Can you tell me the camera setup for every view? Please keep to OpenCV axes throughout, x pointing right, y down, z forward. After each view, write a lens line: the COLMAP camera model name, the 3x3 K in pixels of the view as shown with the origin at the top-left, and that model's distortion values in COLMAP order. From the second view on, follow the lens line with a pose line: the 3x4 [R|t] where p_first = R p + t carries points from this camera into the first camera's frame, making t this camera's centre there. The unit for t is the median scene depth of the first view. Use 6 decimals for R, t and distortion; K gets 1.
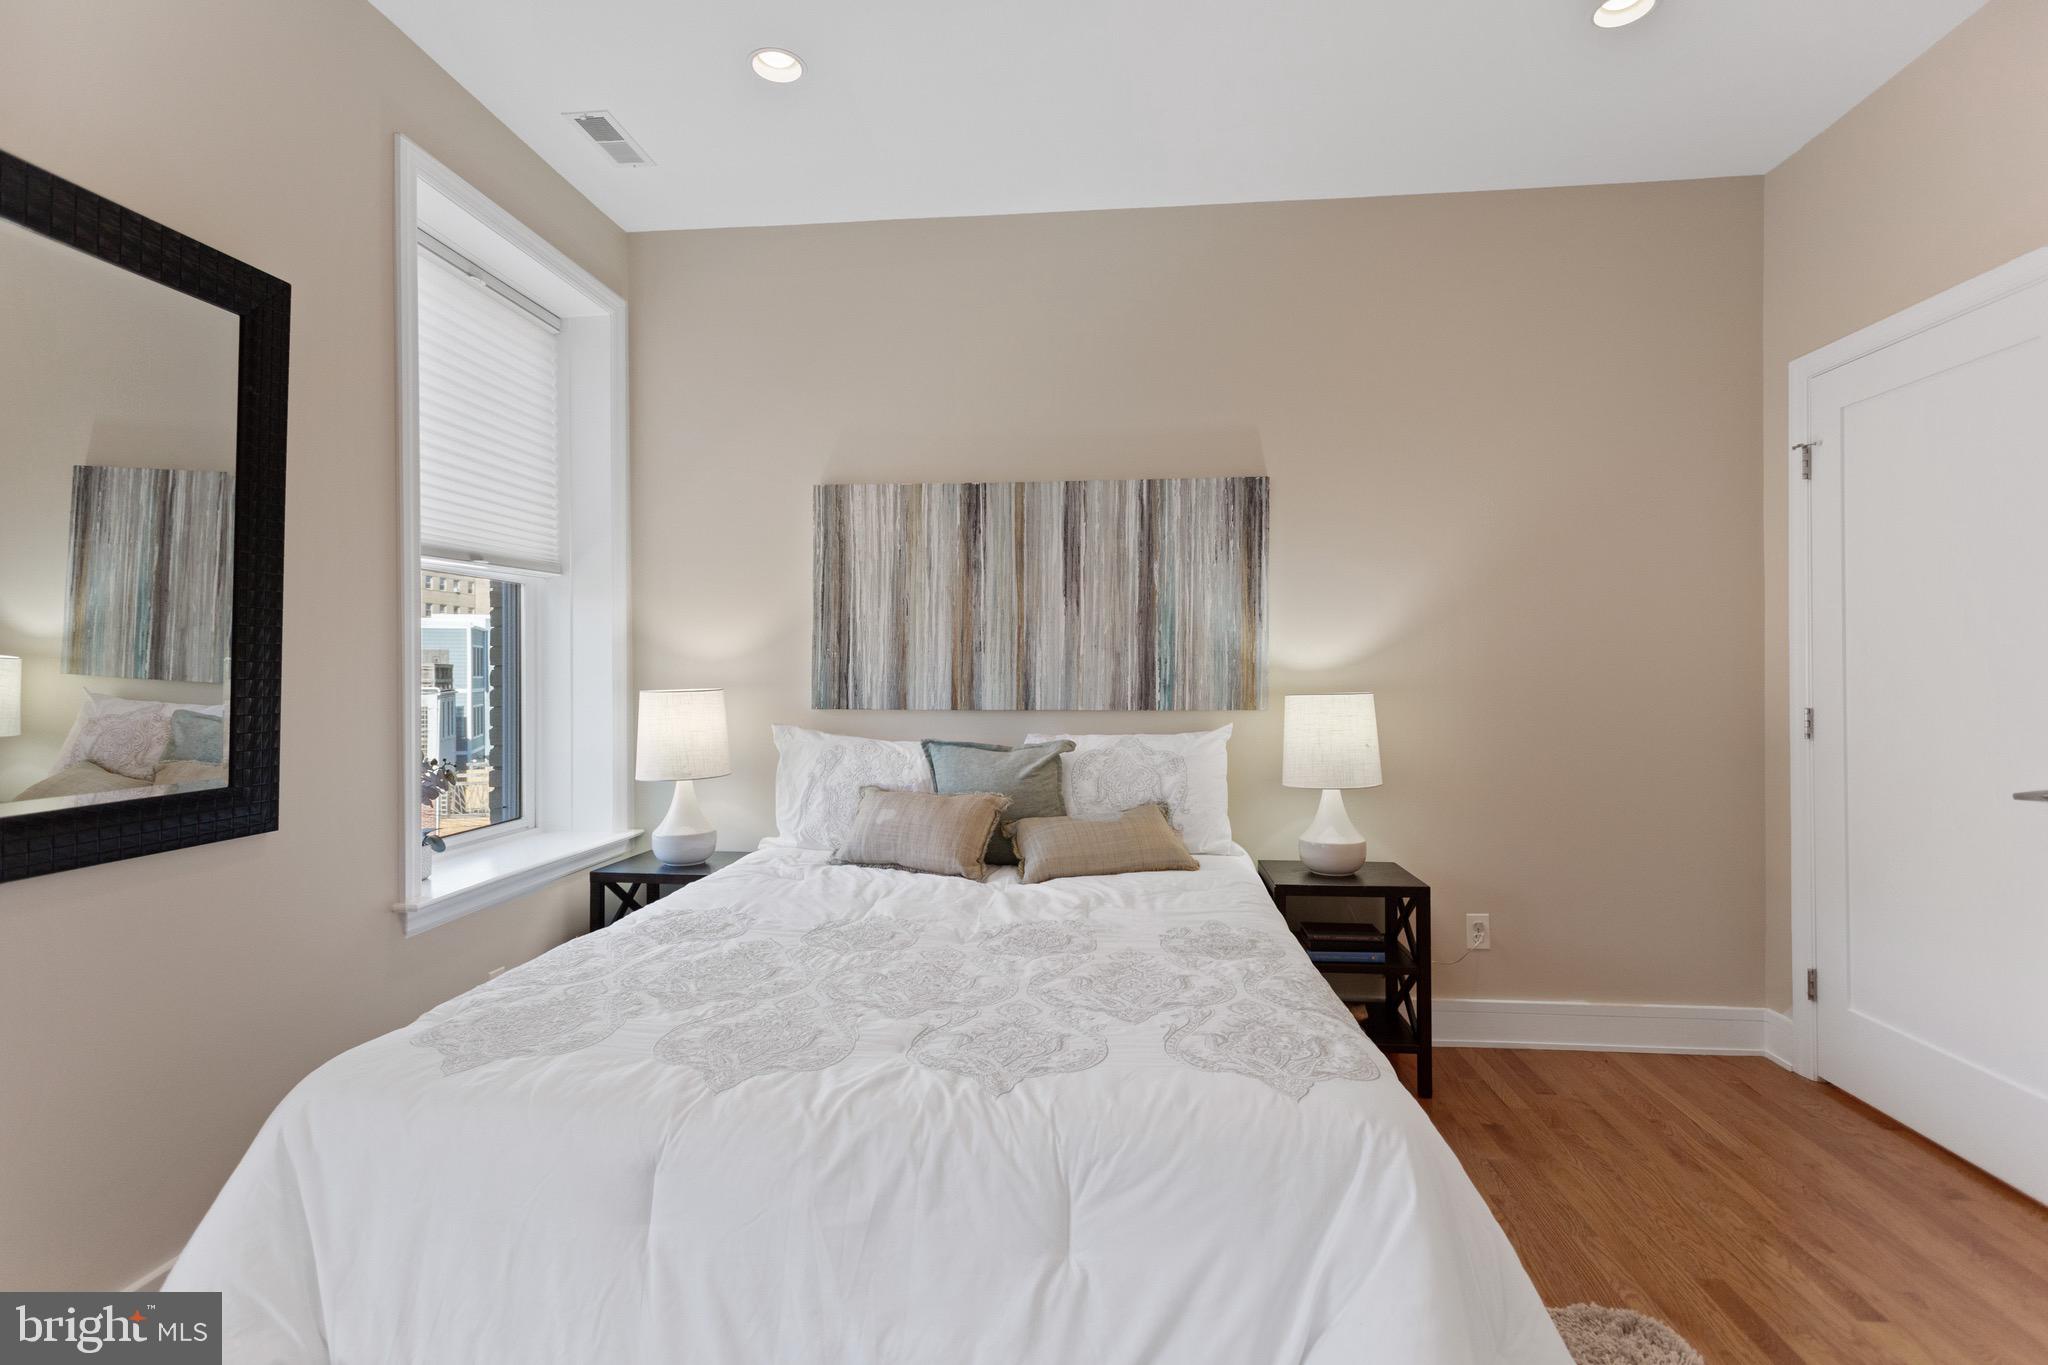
lens RADIAL K [[973.3, 0, 1019.0], [0, 973.3, 672.7], [0, 0, 1]] dist [0.002691, 0.002924]
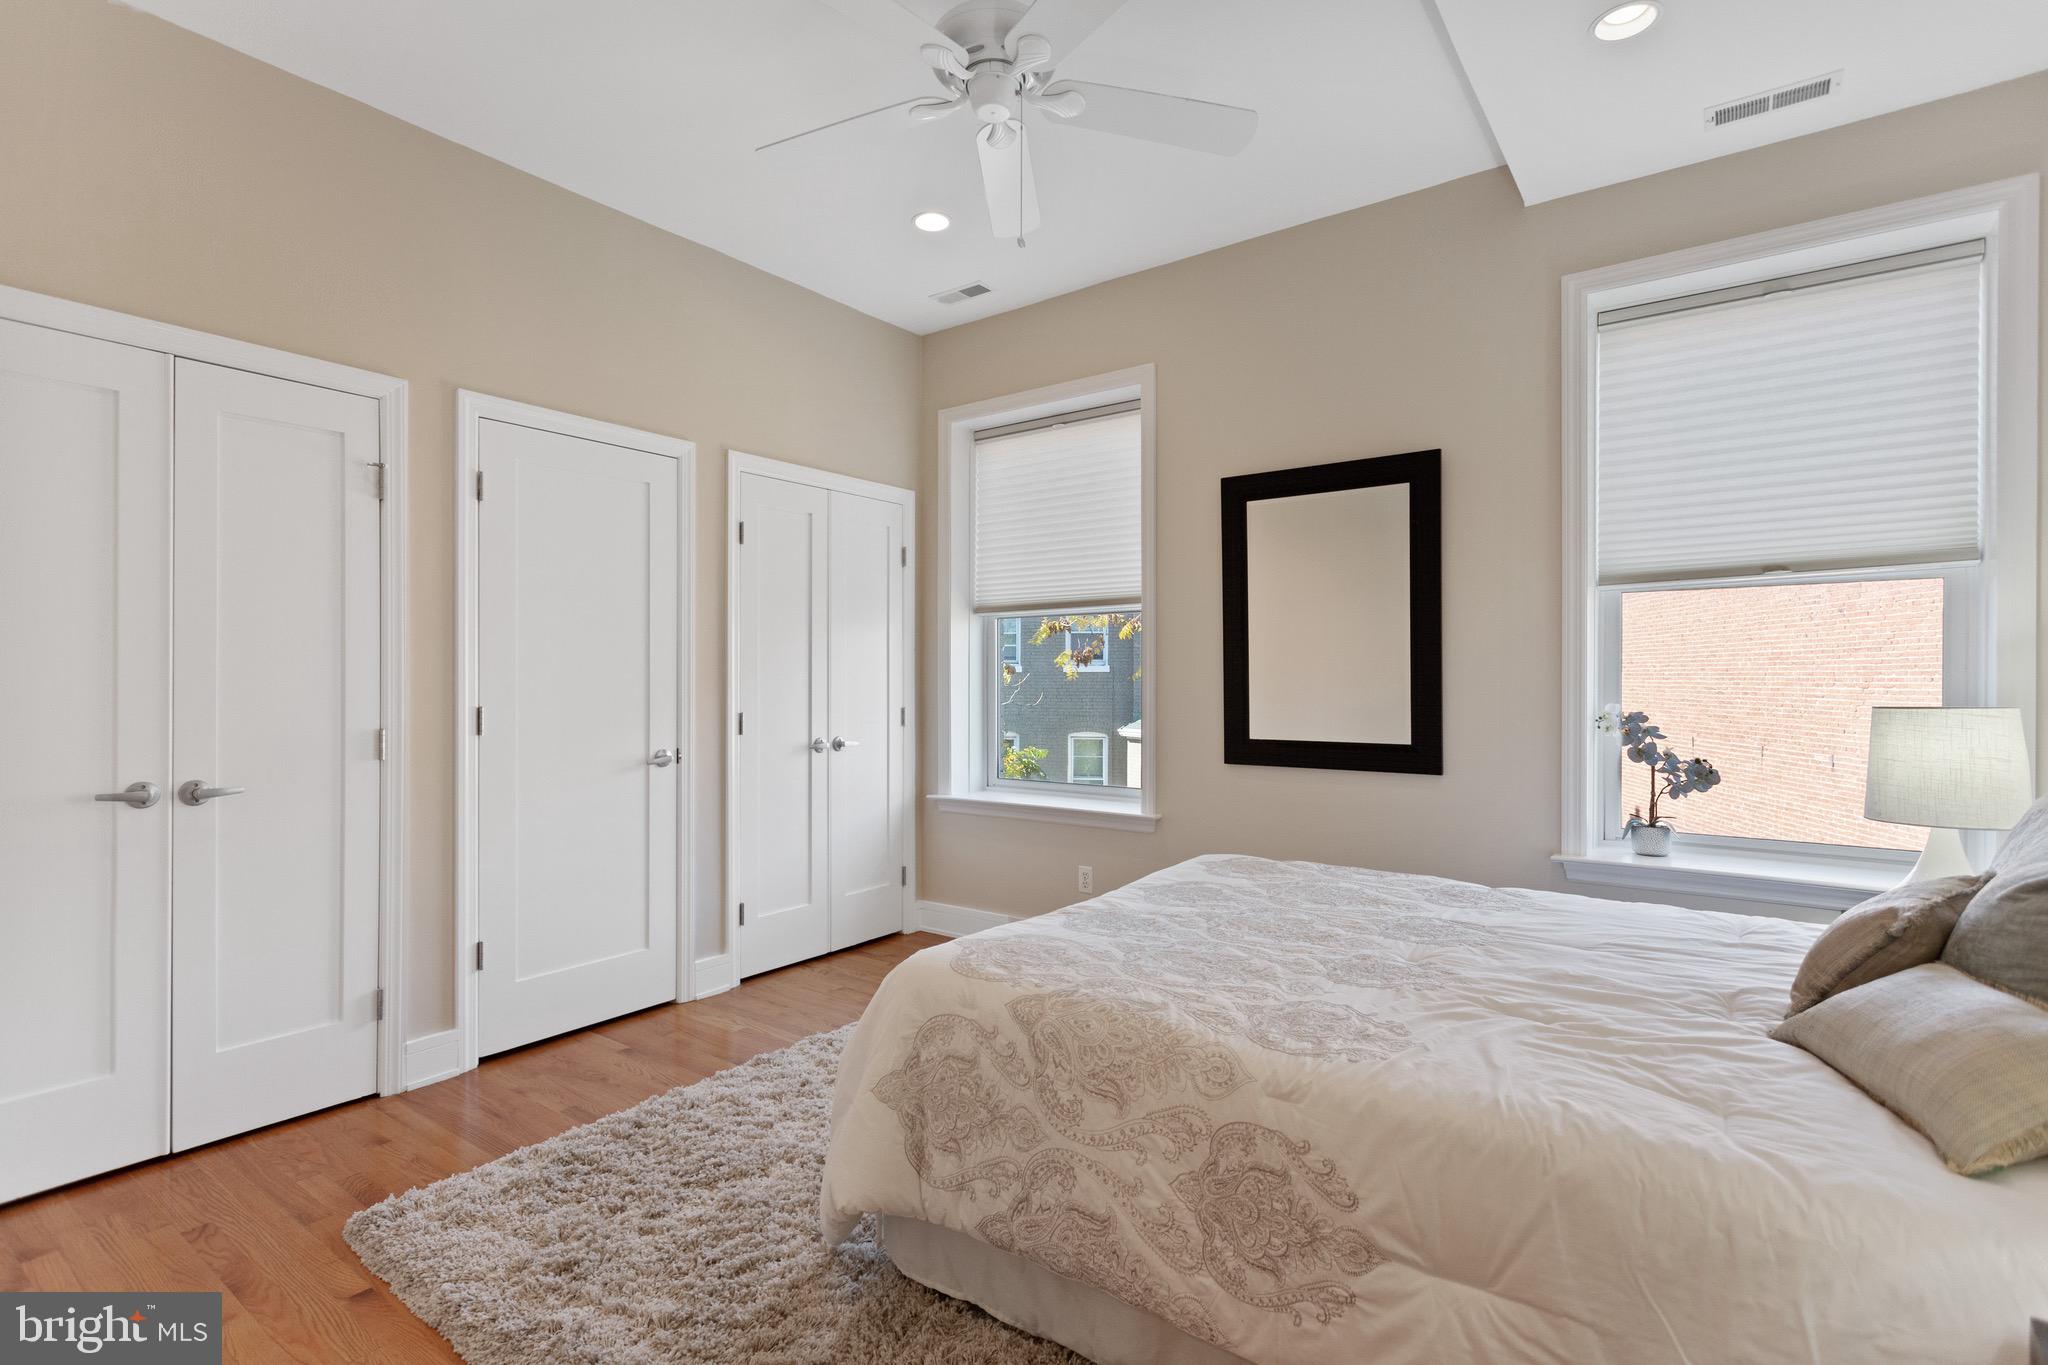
lens RADIAL K [[973.3, 0, 1014.1], [0, 973.3, 679.5], [0, 0, 1]] dist [0.002691, 0.002924]
pose [[-0.520550, 0.003497, -0.853824, 0.657433], [-0.000343, 0.999991, 0.004304, -0.006458], [0.853831, 0.002533, -0.520544, 0.776832]]
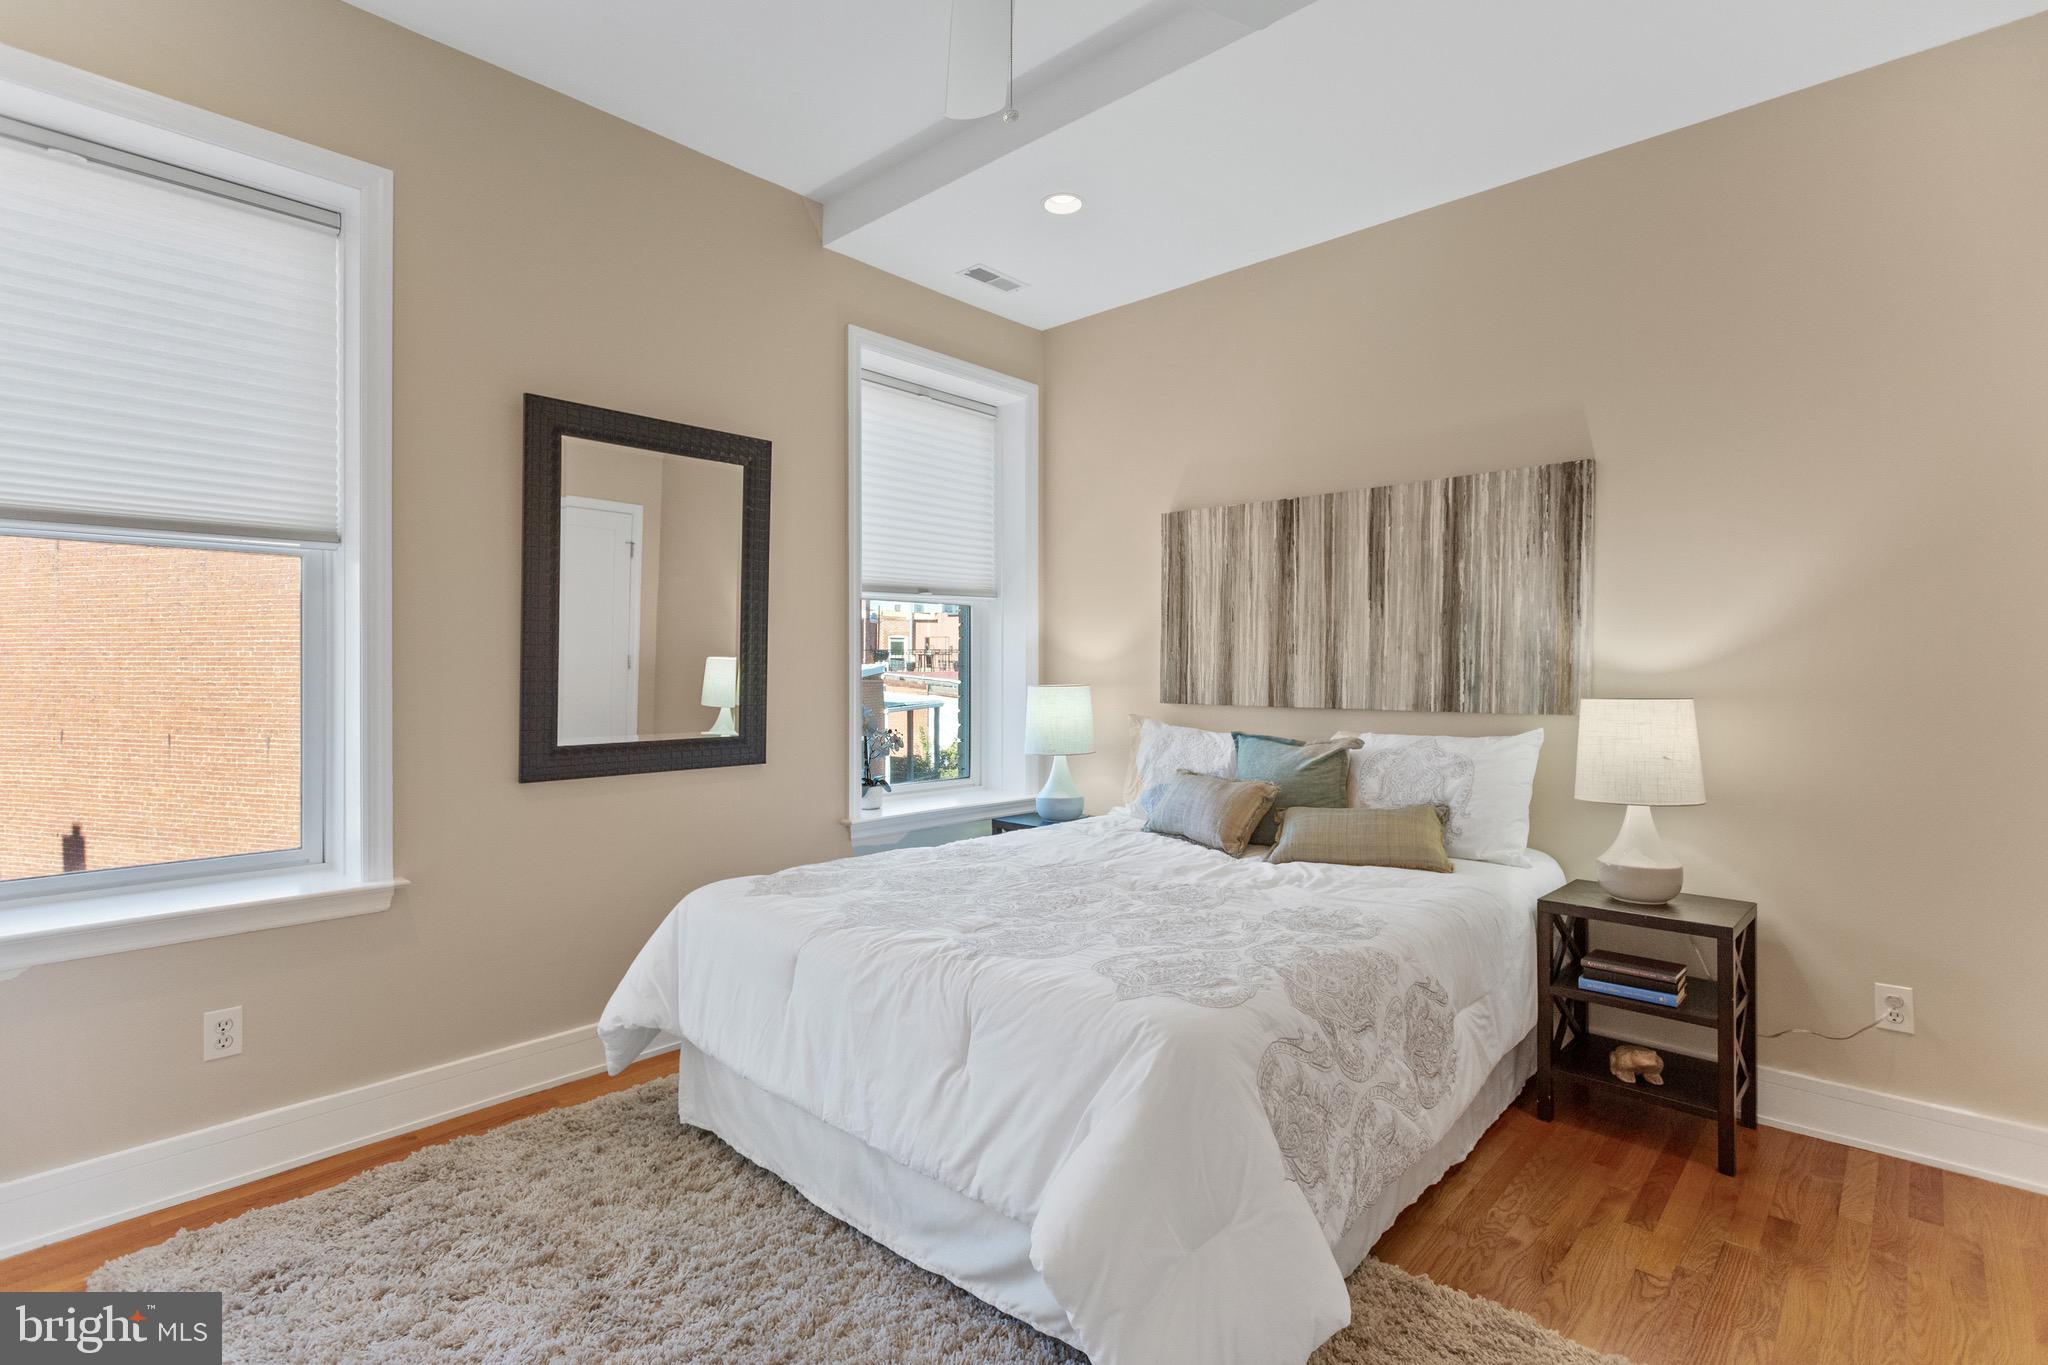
lens RADIAL K [[973.3, 0, 1014.5], [0, 973.3, 673.4], [0, 0, 1]] dist [0.002691, 0.002924]
pose [[0.792873, 0.005469, -0.609362, 0.385515], [-0.004004, 0.999985, 0.003765, -0.002491], [0.609374, -0.000545, 0.792883, -0.050617]]
